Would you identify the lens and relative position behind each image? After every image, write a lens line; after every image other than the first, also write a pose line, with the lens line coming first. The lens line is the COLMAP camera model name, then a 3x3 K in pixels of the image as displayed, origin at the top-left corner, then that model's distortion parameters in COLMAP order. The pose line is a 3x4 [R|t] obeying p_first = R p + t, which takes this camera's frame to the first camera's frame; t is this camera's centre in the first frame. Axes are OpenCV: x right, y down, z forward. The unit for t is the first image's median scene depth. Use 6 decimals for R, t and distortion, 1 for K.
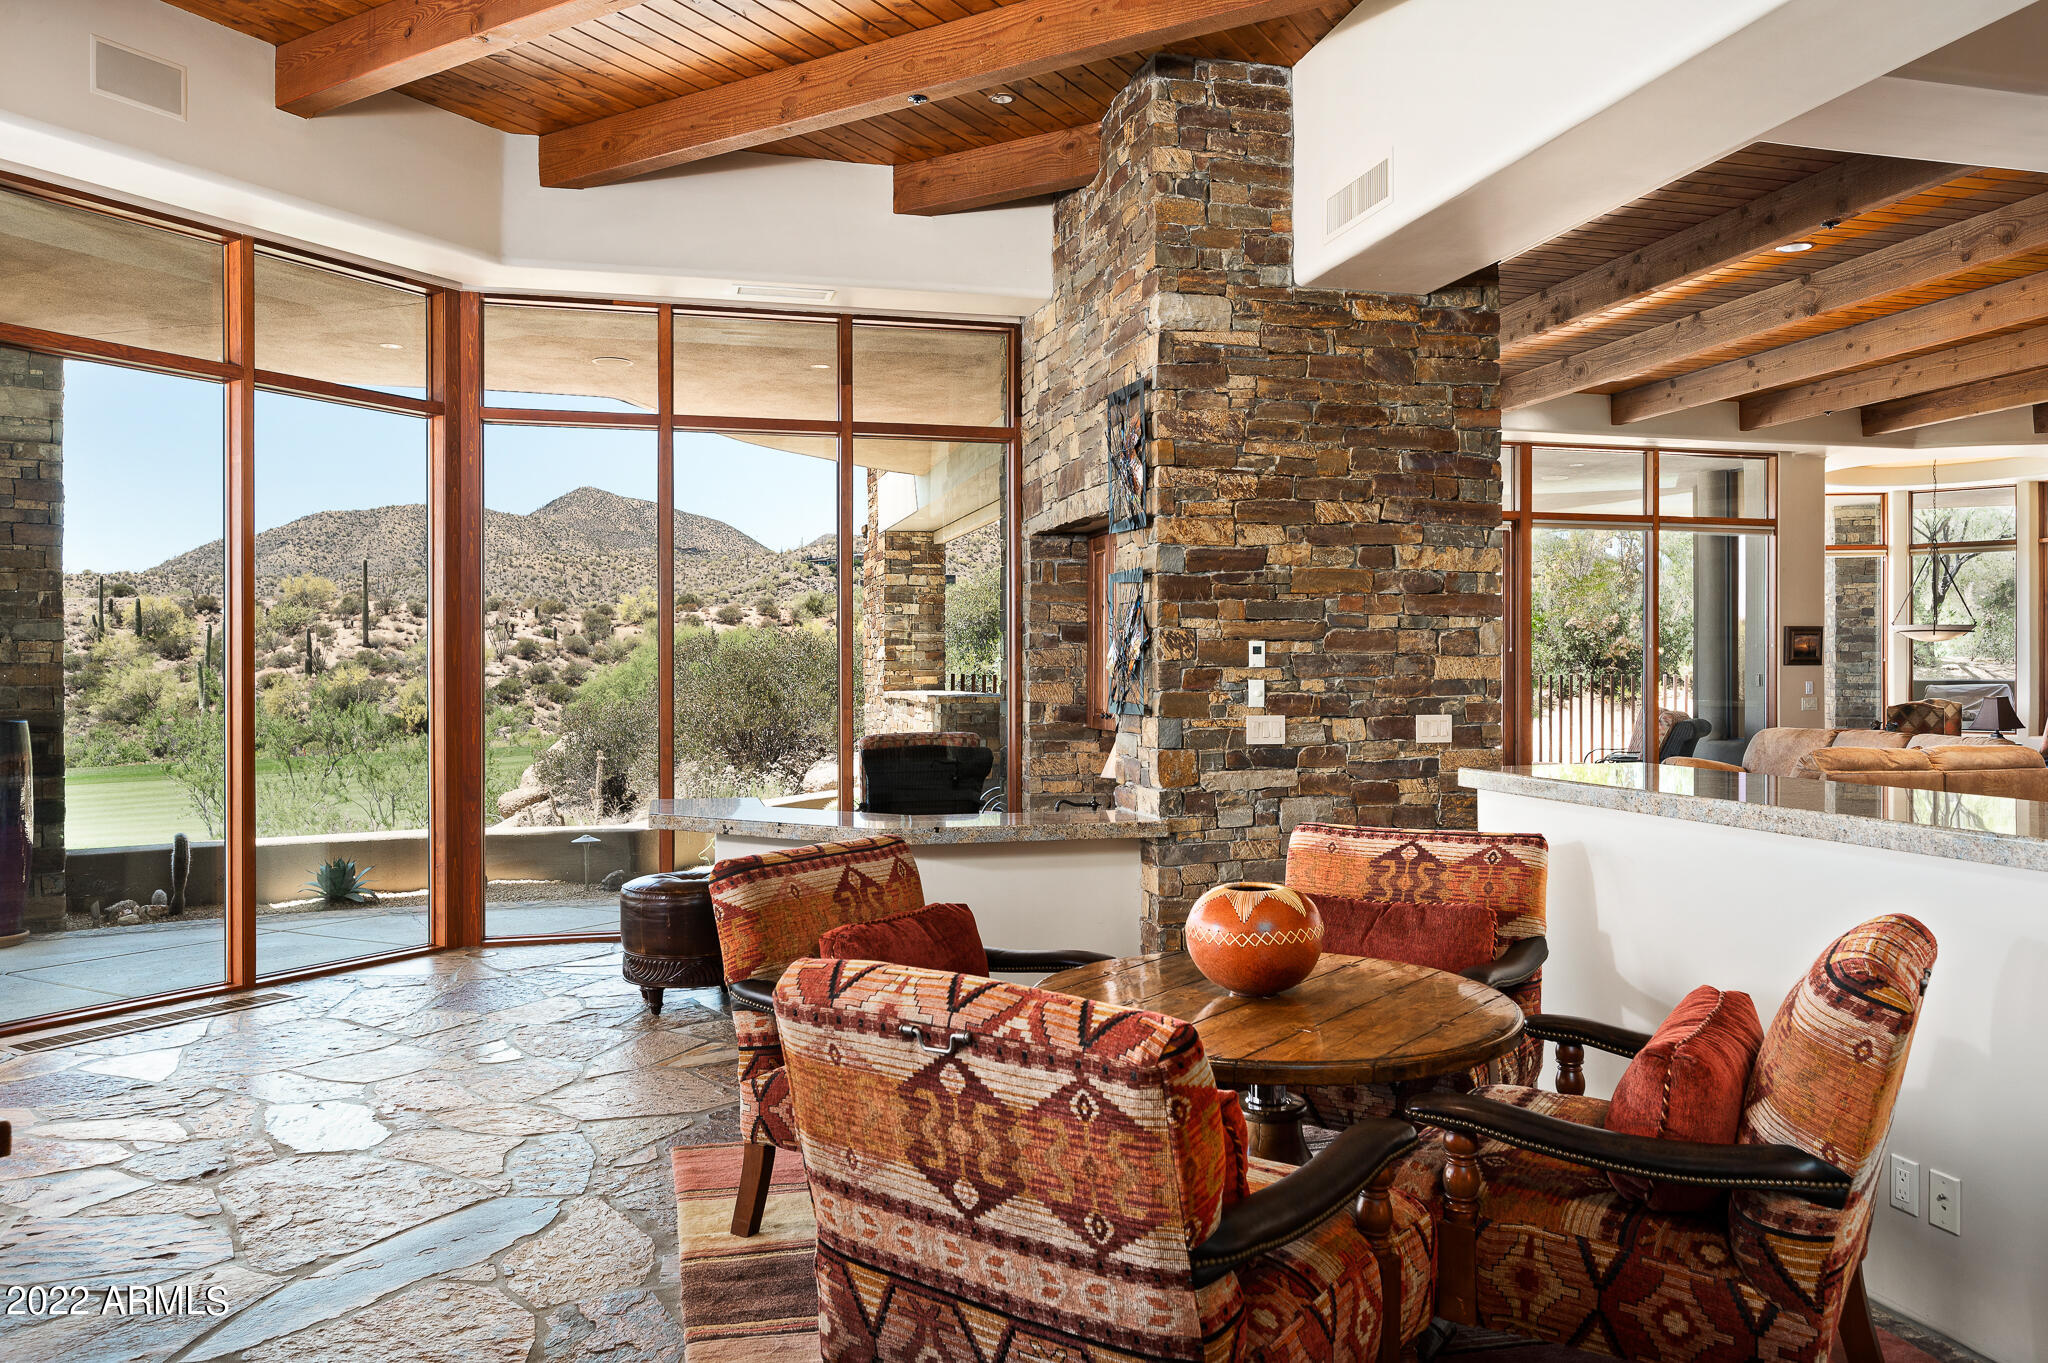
lens RADIAL K [[1475.1, 0, 1024.0], [0, 1475.1, 681.5], [0, 0, 1]] dist [-0.007903, -0.001838]
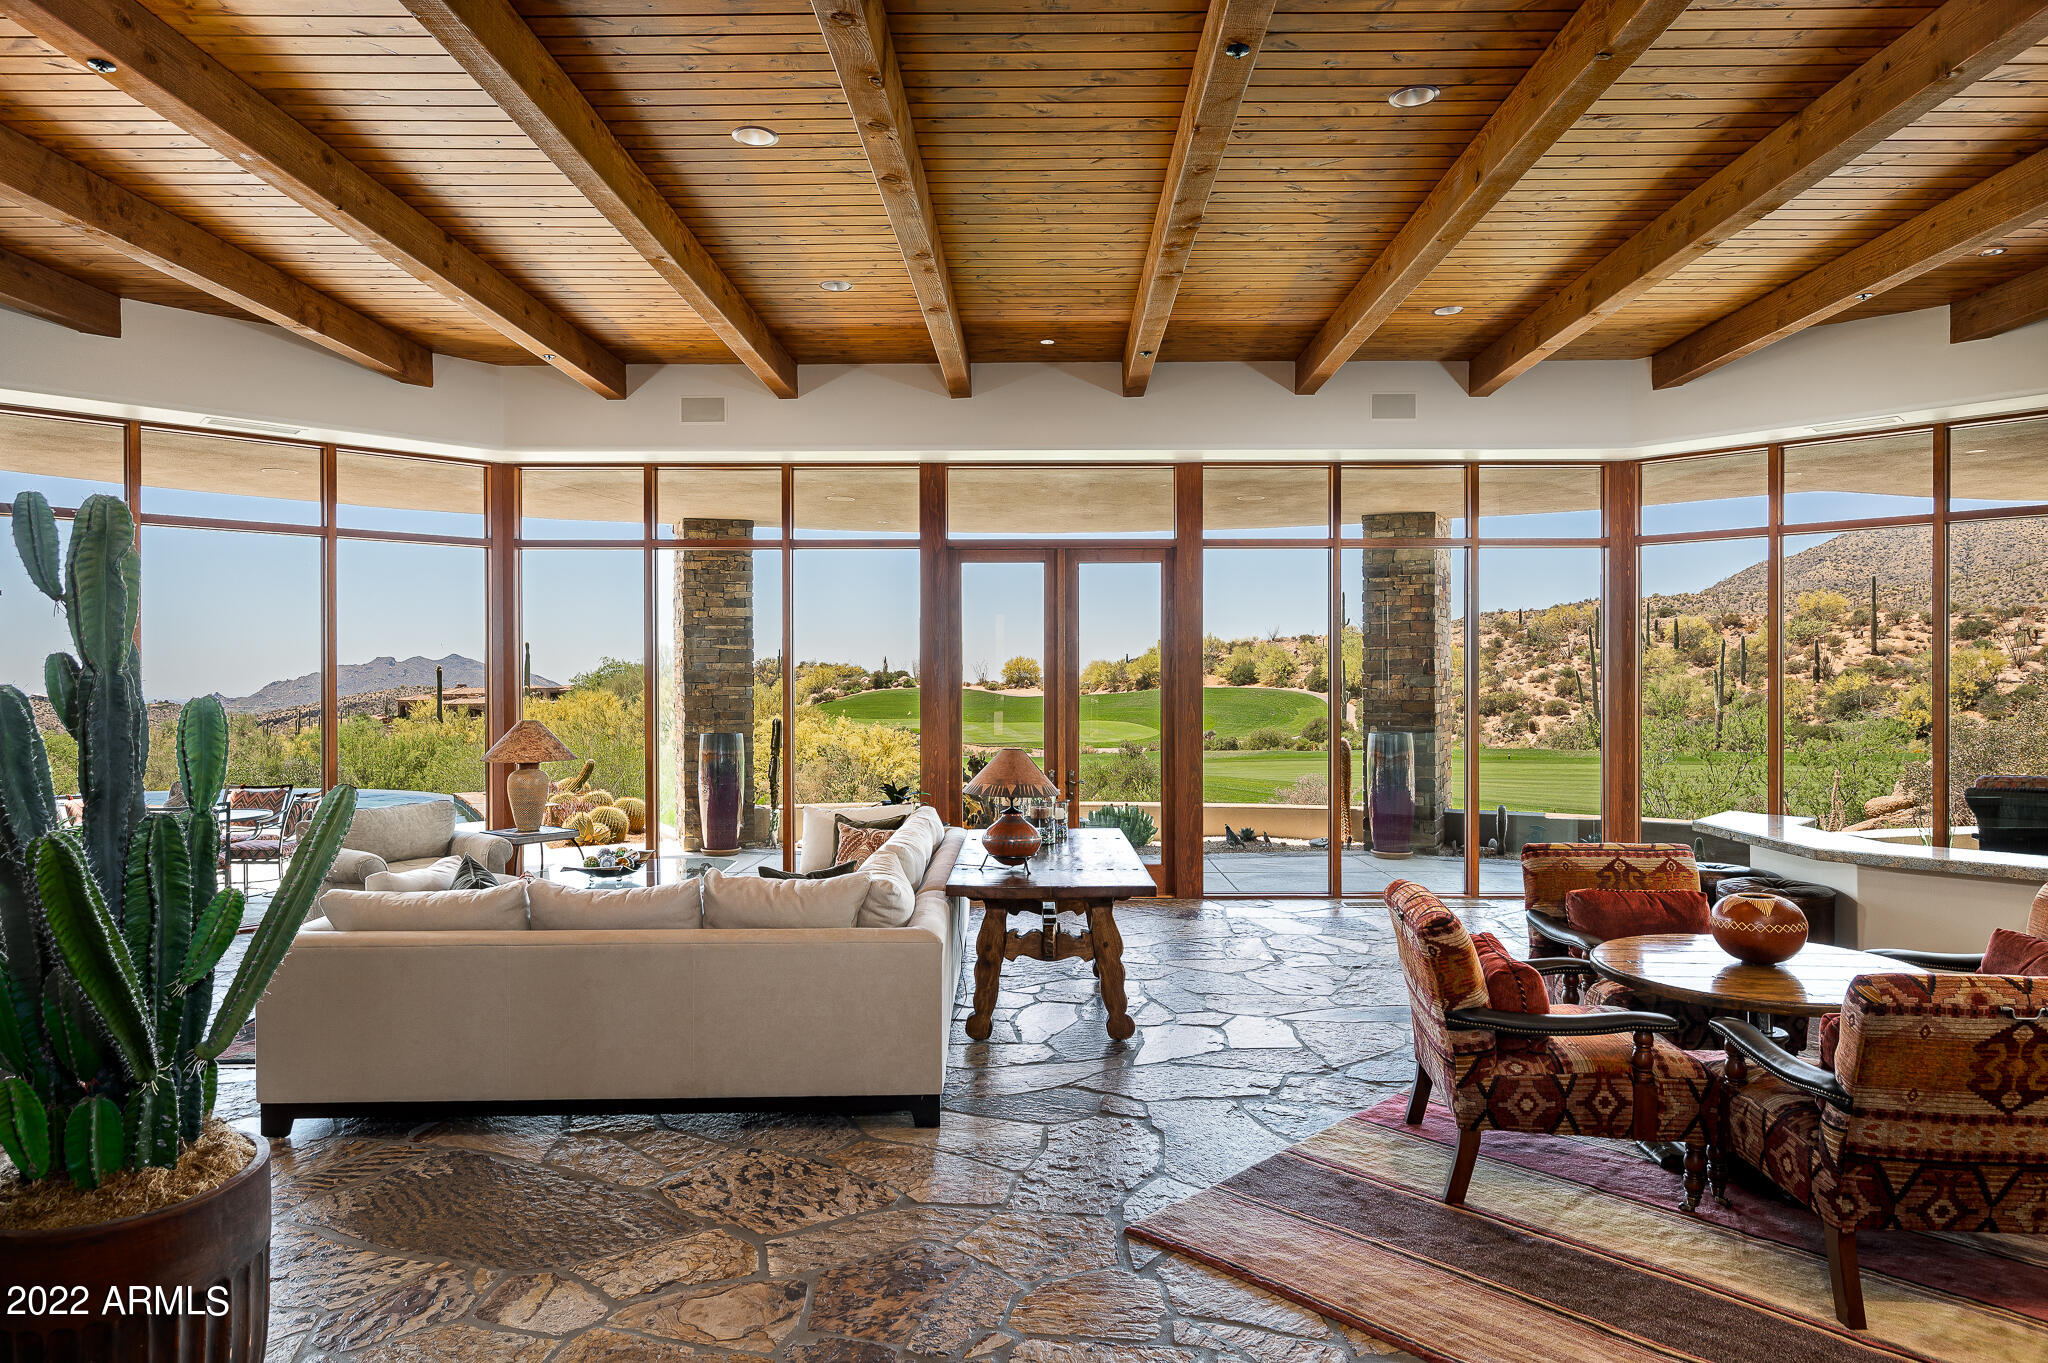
lens RADIAL K [[1222.0, 0, 1024.0], [0, 1222.0, 681.5], [0, 0, 1]] dist [0.002403, 0.003334]
pose [[0.502529, 0.004226, -0.864550, 0.294053], [-0.004593, 0.999987, 0.002218, -0.030136], [0.864548, 0.002856, 0.502542, -0.116851]]
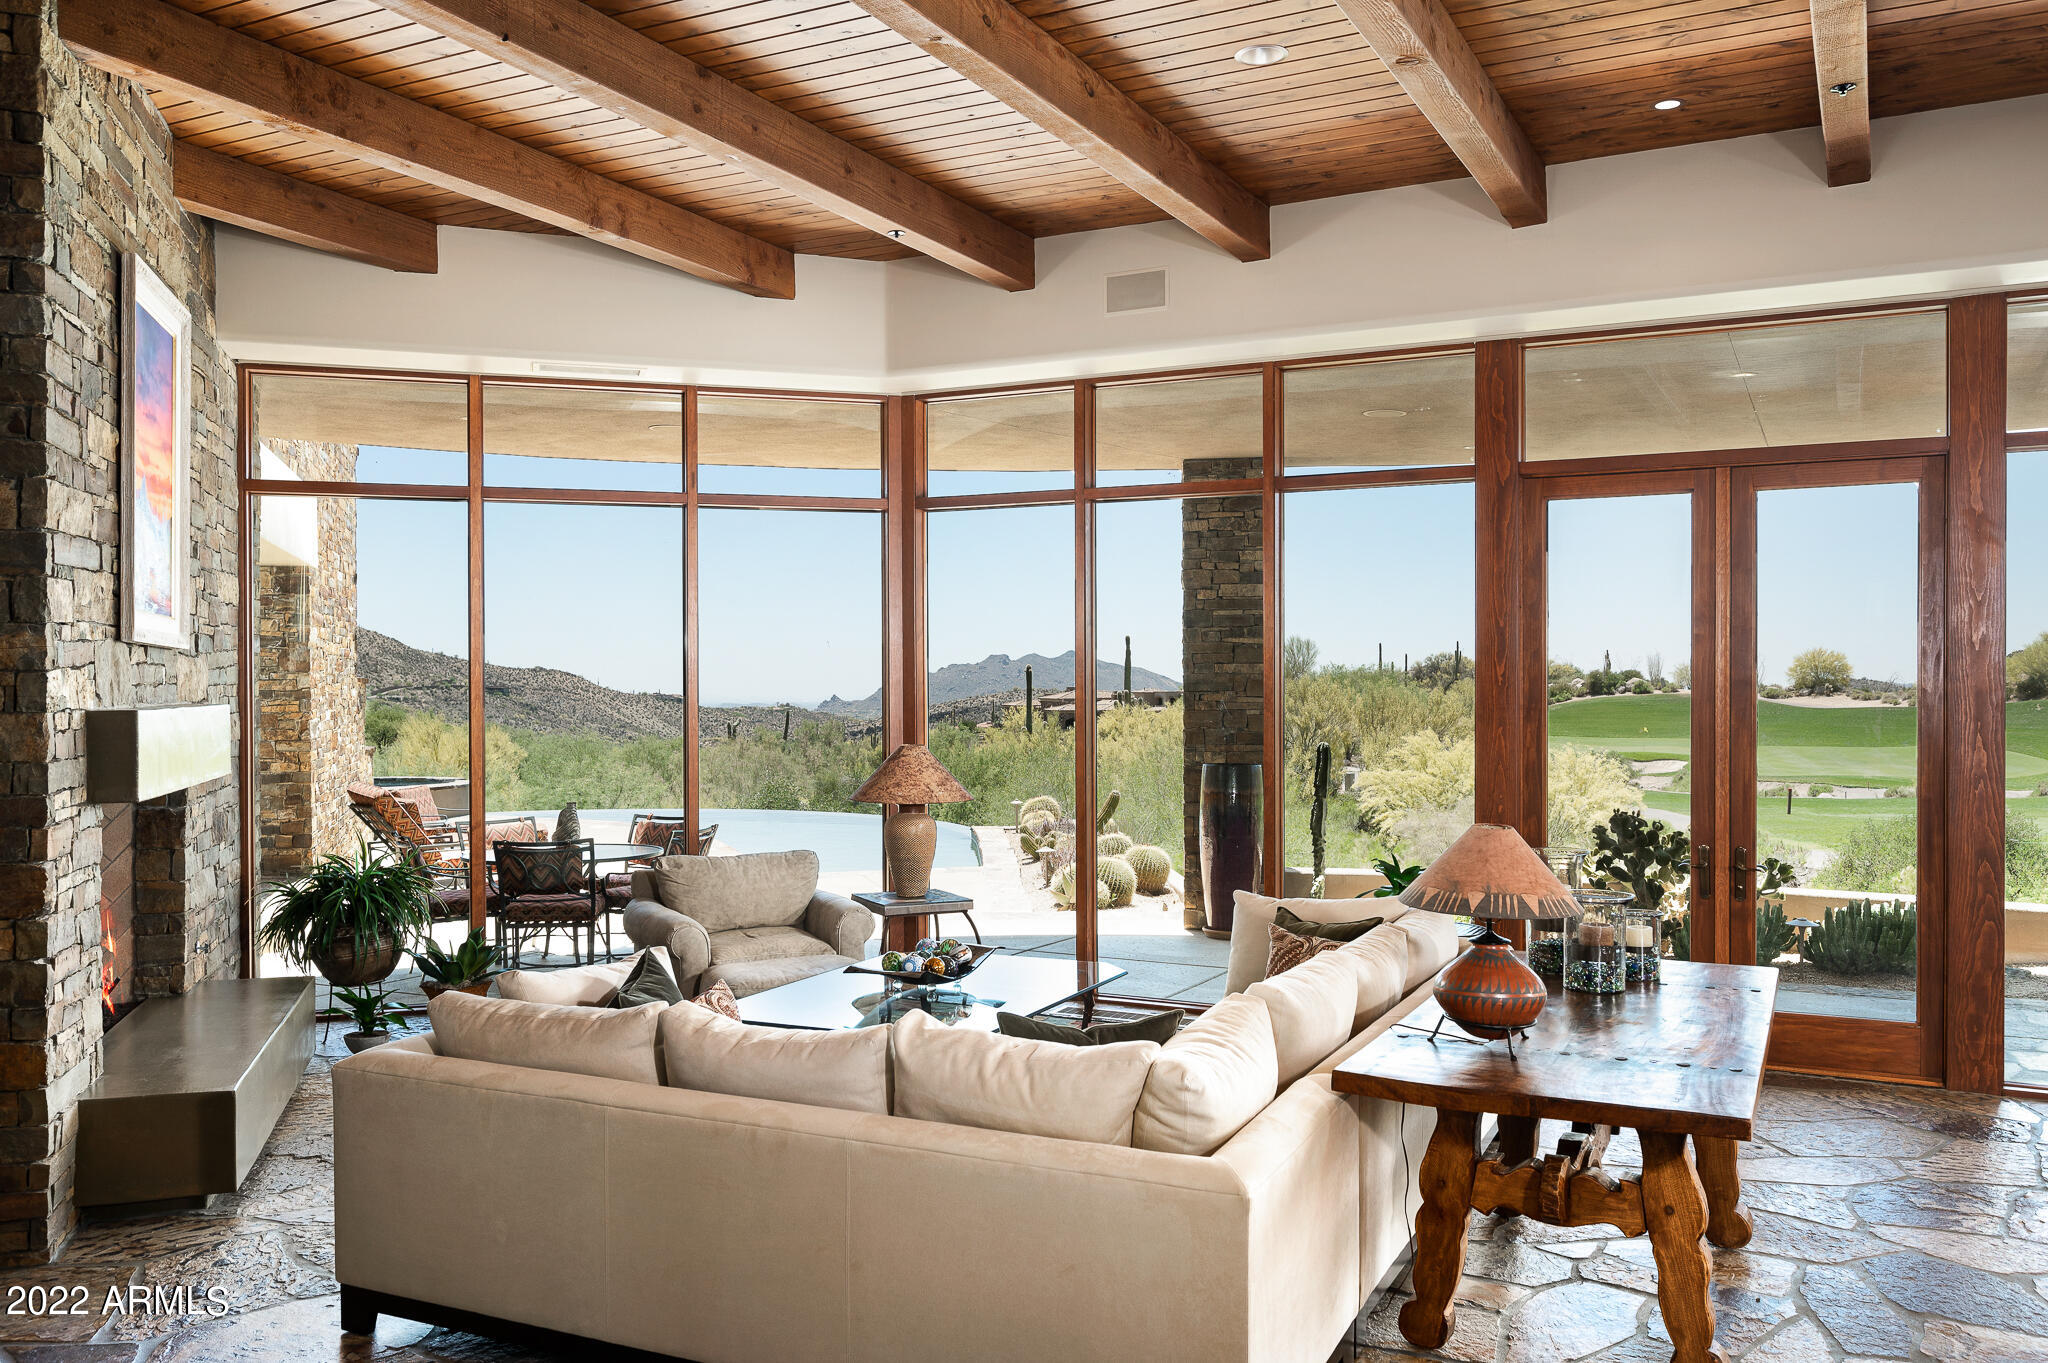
lens RADIAL K [[1607.6, 0, 1025.1], [0, 1607.6, 692.3], [0, 0, 1]] dist [0.001780, 0.003256]
pose [[0.059031, 0.009990, -0.998206, 0.194607], [-0.005269, 0.999939, 0.009695, -0.034878], [0.998242, 0.004687, 0.059080, 0.030111]]
